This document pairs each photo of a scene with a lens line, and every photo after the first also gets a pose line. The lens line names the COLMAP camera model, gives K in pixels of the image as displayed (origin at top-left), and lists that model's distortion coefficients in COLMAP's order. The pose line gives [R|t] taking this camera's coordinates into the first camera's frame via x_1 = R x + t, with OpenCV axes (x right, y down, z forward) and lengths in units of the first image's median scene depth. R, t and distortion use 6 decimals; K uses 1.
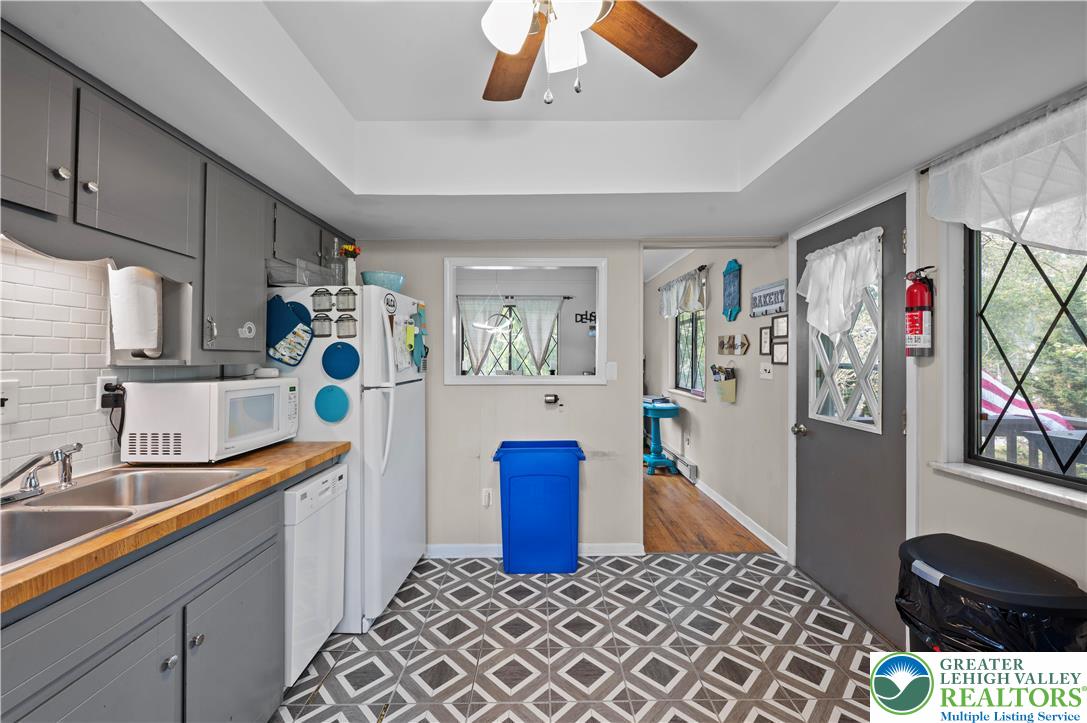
lens RADIAL K [[440.6, 0, 543.9], [0, 440.6, 352.1], [0, 0, 1]] dist [0.000374, -0.000031]
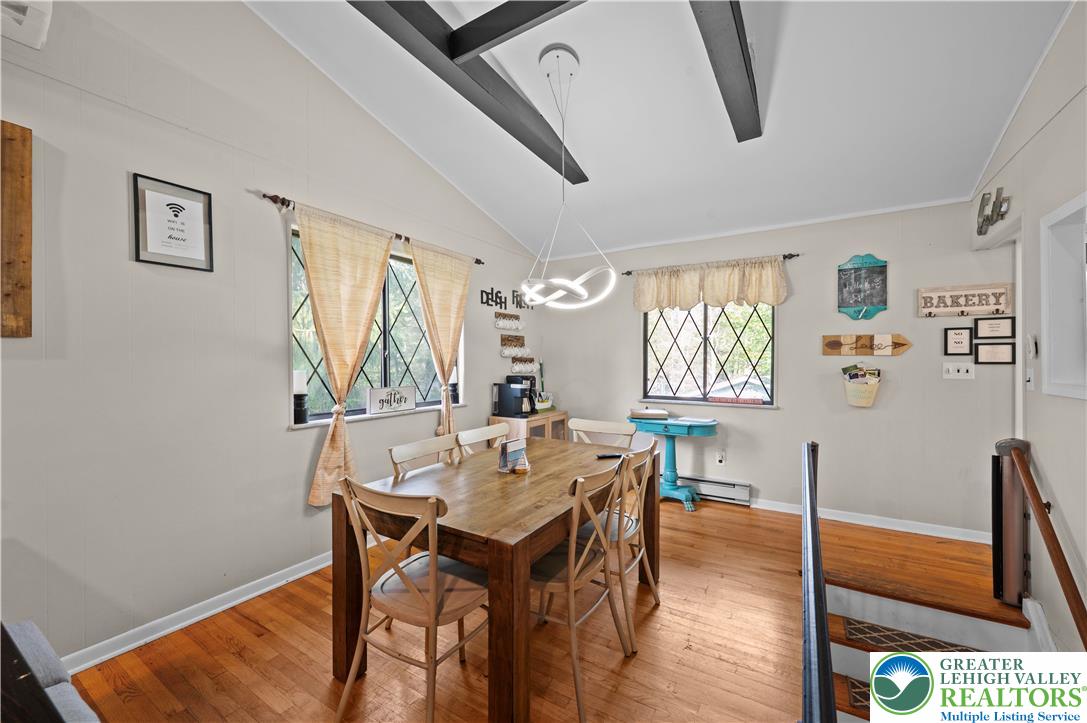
lens RADIAL K [[425.1, 0, 541.4], [0, 425.1, 359.9], [0, 0, 1]] dist [-0.002389, -0.000330]
pose [[0.530533, -0.005086, 0.847649, -0.394560], [-0.003863, 0.999957, 0.008418, 0.006049], [-0.847656, -0.007740, 0.530490, 0.614508]]
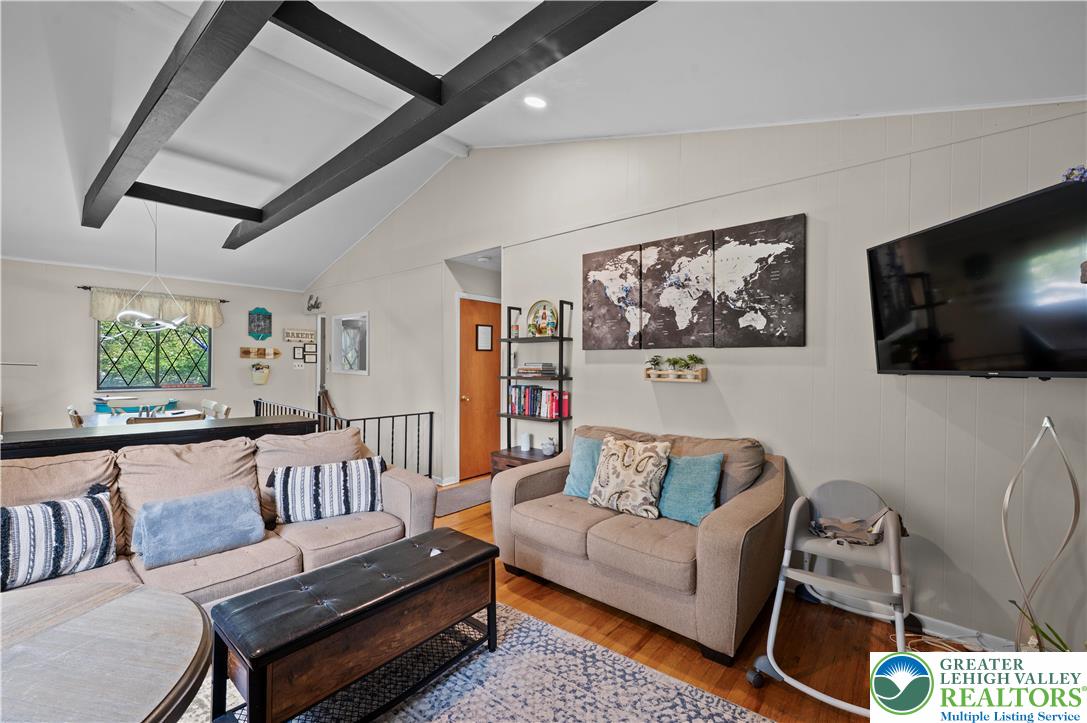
lens RADIAL K [[437.5, 0, 535.0], [0, 437.5, 360.0], [0, 0, 1]] dist [-0.000361, -0.000114]
pose [[-0.742709, -0.015492, 0.669435, -0.945193], [-0.023309, 0.999725, -0.002724, -0.005188], [-0.669209, -0.017627, -0.742865, 0.895959]]
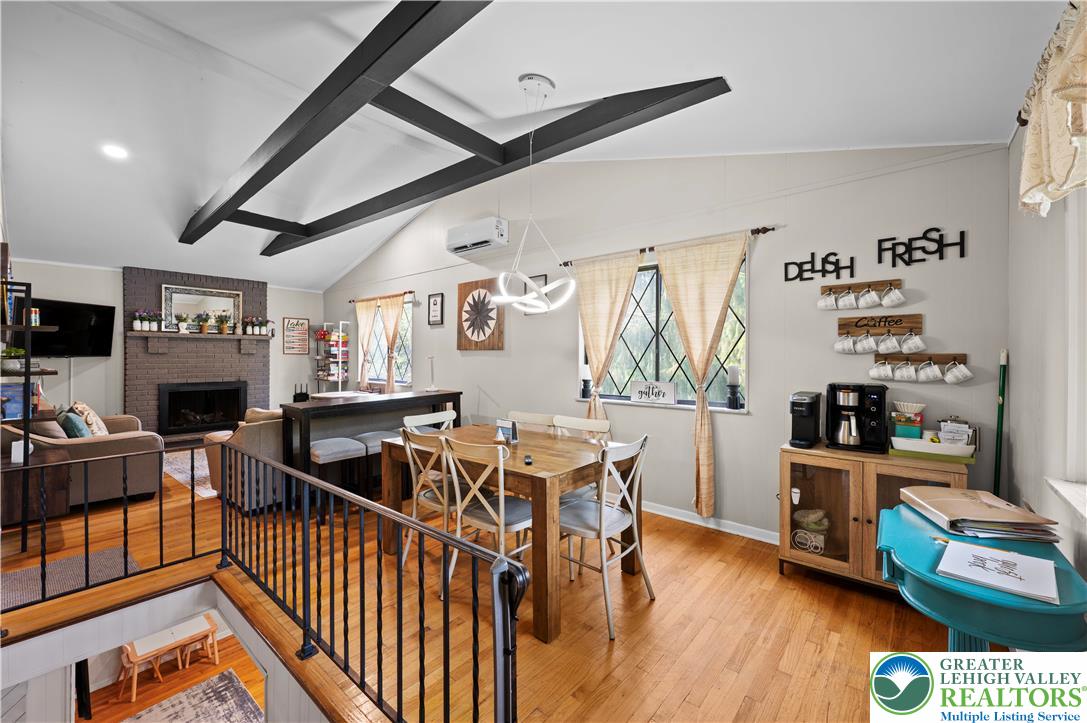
lens RADIAL K [[434.4, 0, 542.1], [0, 434.4, 357.3], [0, 0, 1]] dist [-0.000565, 0.000093]
pose [[0.762603, -0.005130, -0.646846, 0.172037], [0.013942, 0.999867, 0.008507, 0.003465], [0.646716, -0.015506, 0.762573, 0.495635]]
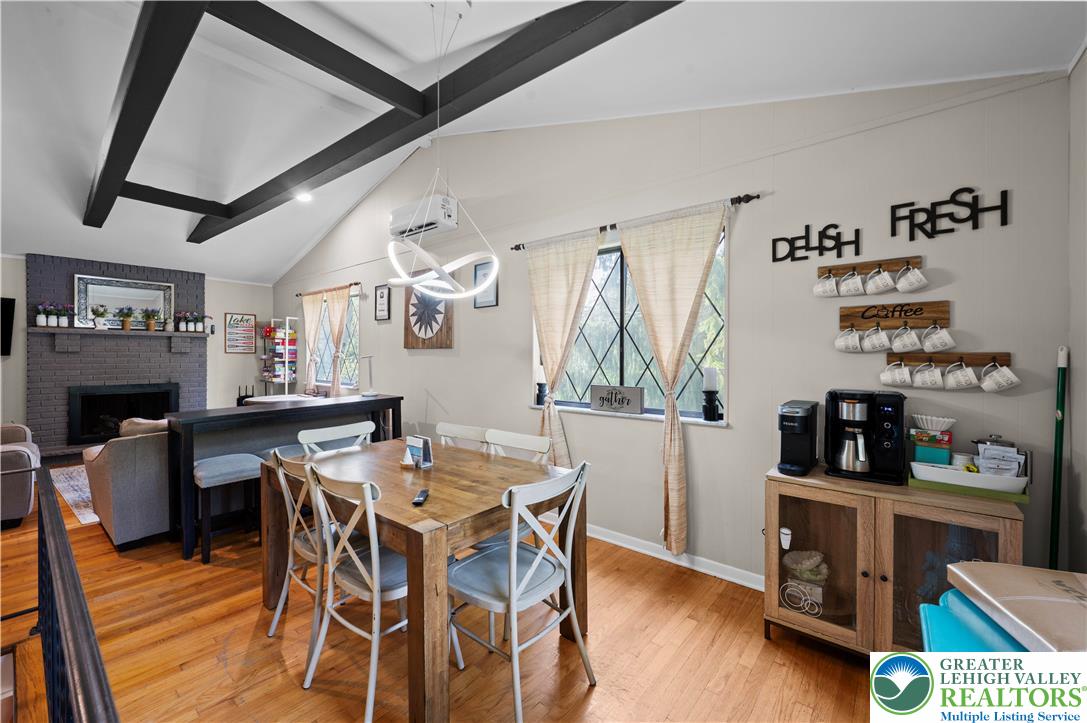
lens RADIAL K [[433.5, 0, 540.3], [0, 433.5, 356.1], [0, 0, 1]] dist [0.000313, -0.000176]
pose [[0.767823, -0.005708, -0.640637, 0.154939], [0.013355, 0.999886, 0.007098, 0.004949], [0.640523, -0.014005, 0.767811, 0.603111]]
